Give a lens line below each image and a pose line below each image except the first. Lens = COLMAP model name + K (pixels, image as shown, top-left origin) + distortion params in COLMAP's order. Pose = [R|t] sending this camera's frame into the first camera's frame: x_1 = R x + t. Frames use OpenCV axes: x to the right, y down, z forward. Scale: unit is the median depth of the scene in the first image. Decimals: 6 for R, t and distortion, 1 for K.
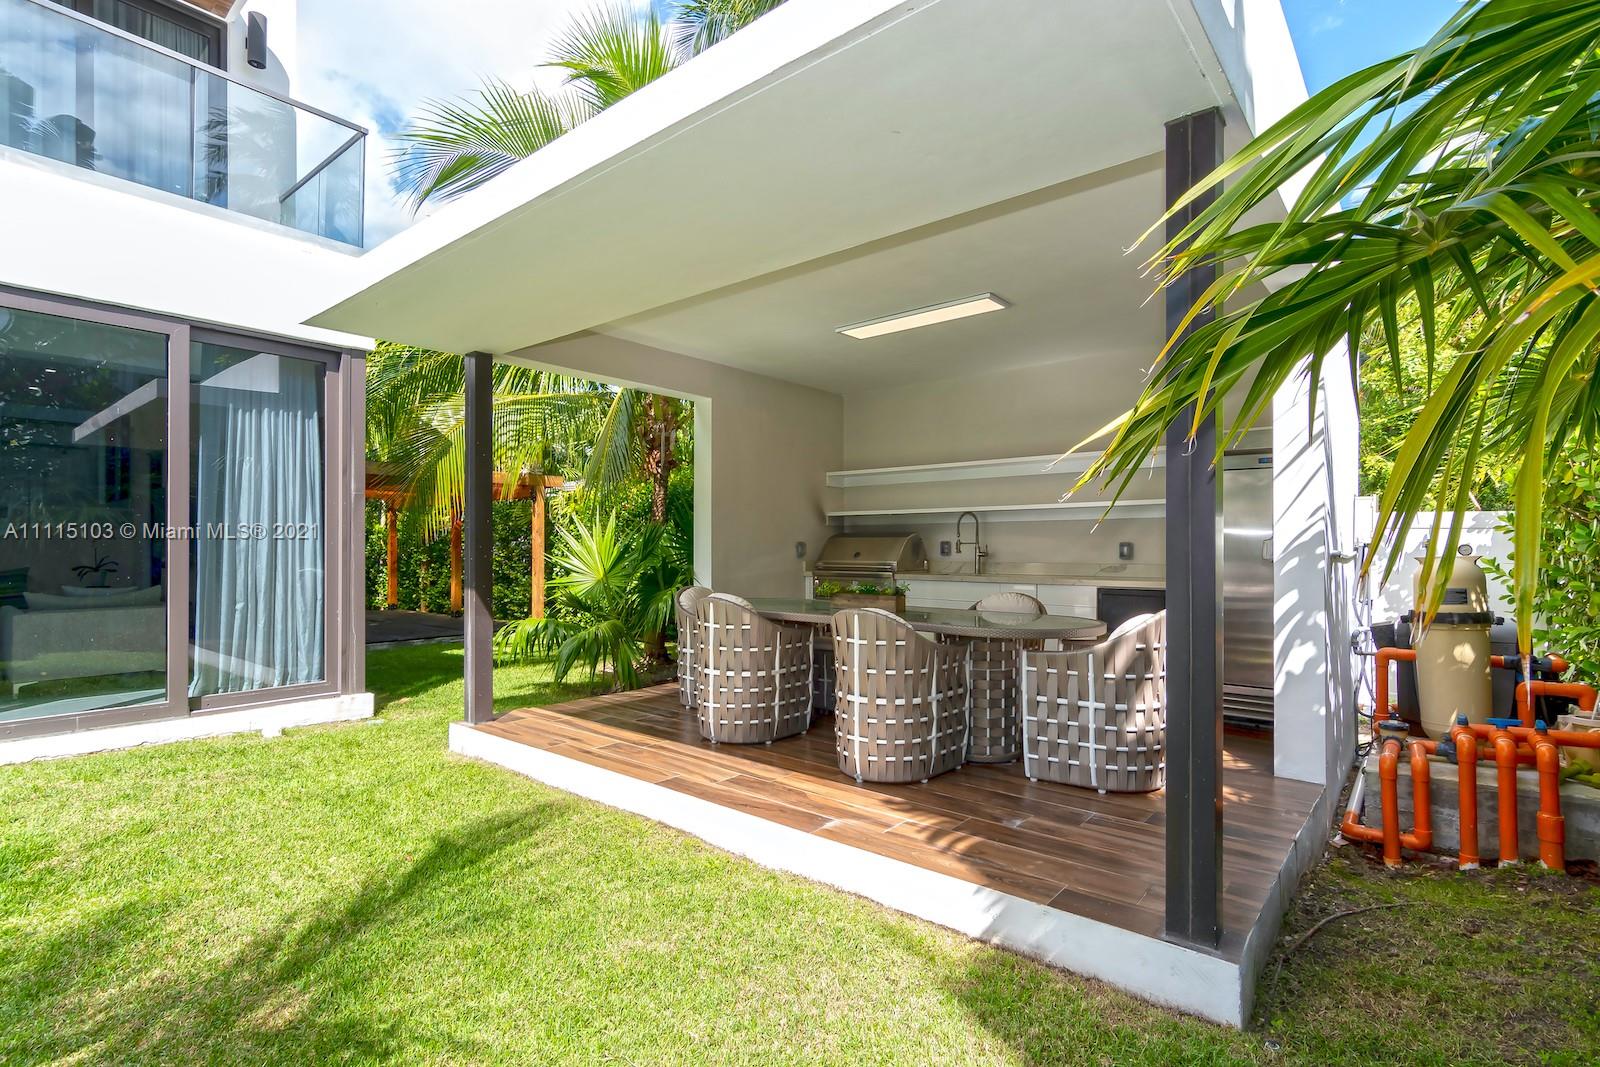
lens RADIAL K [[774.8, 0, 799.4], [0, 774.8, 533.5], [0, 0, 1]] dist [0.015591, 0.000819]
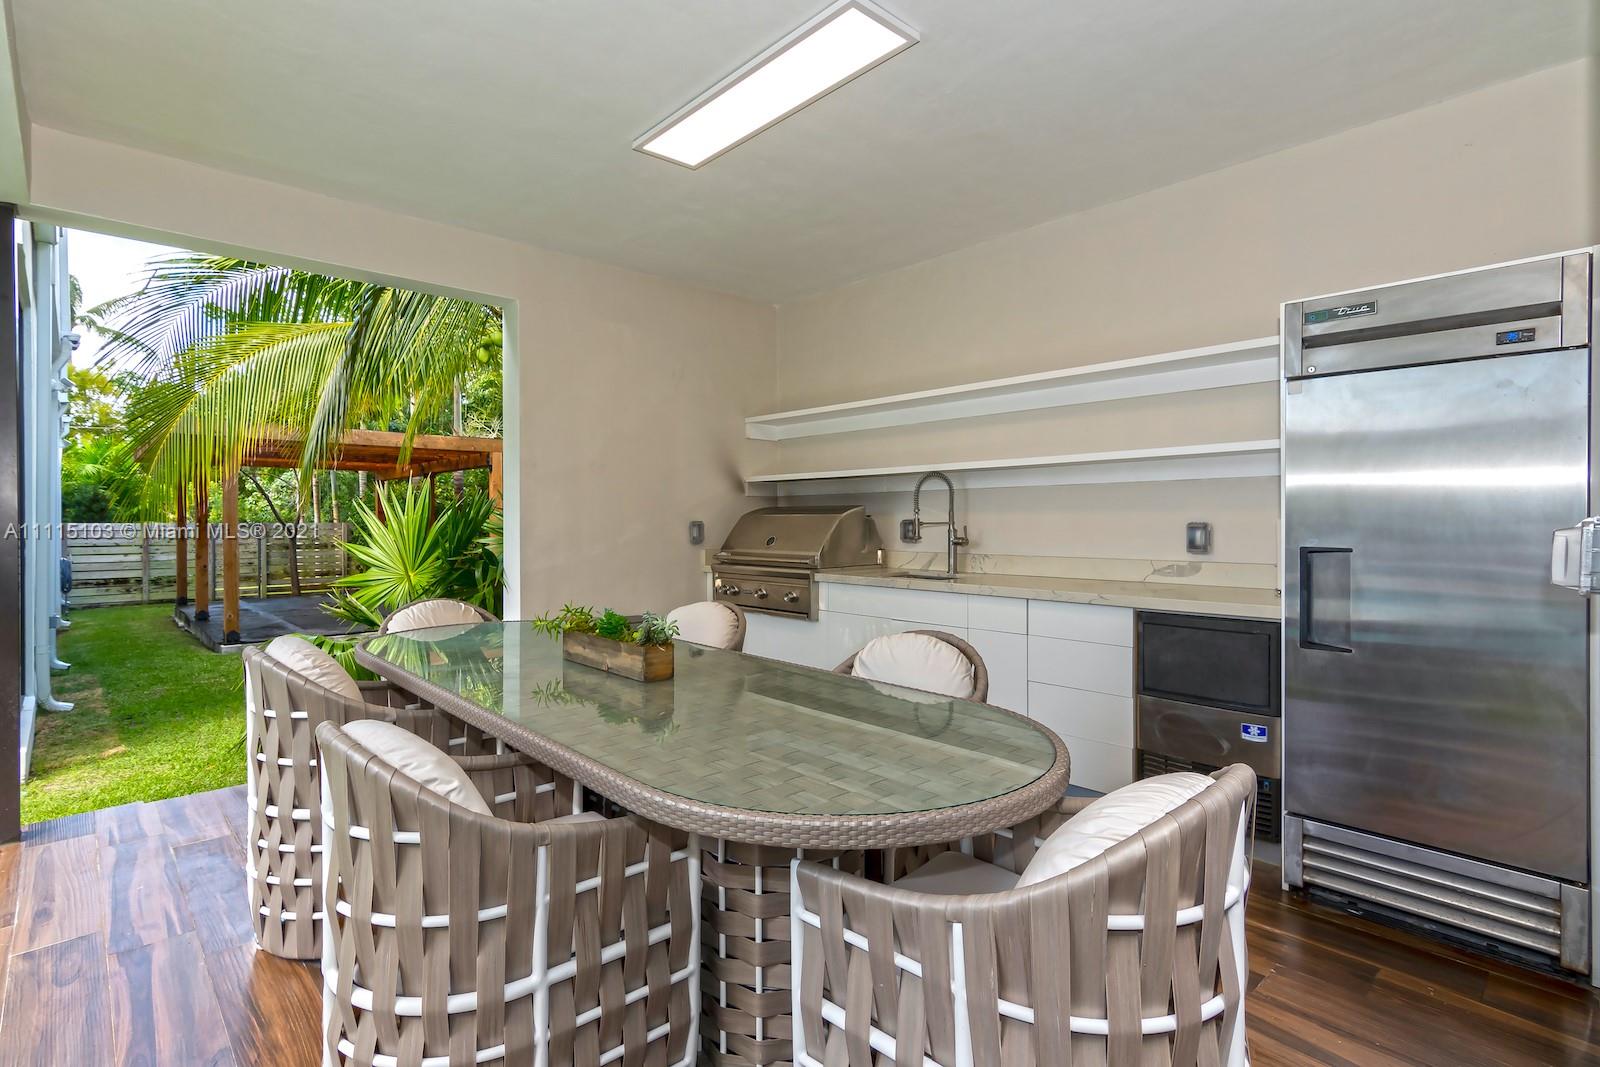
lens RADIAL K [[774.8, 0, 789.2], [0, 774.8, 522.0], [0, 0, 1]] dist [0.015591, 0.000819]
pose [[0.990140, -0.004454, -0.140010, 0.193575], [0.007454, 0.999754, 0.020912, -0.002120], [0.139882, -0.021749, 0.989929, 0.382585]]
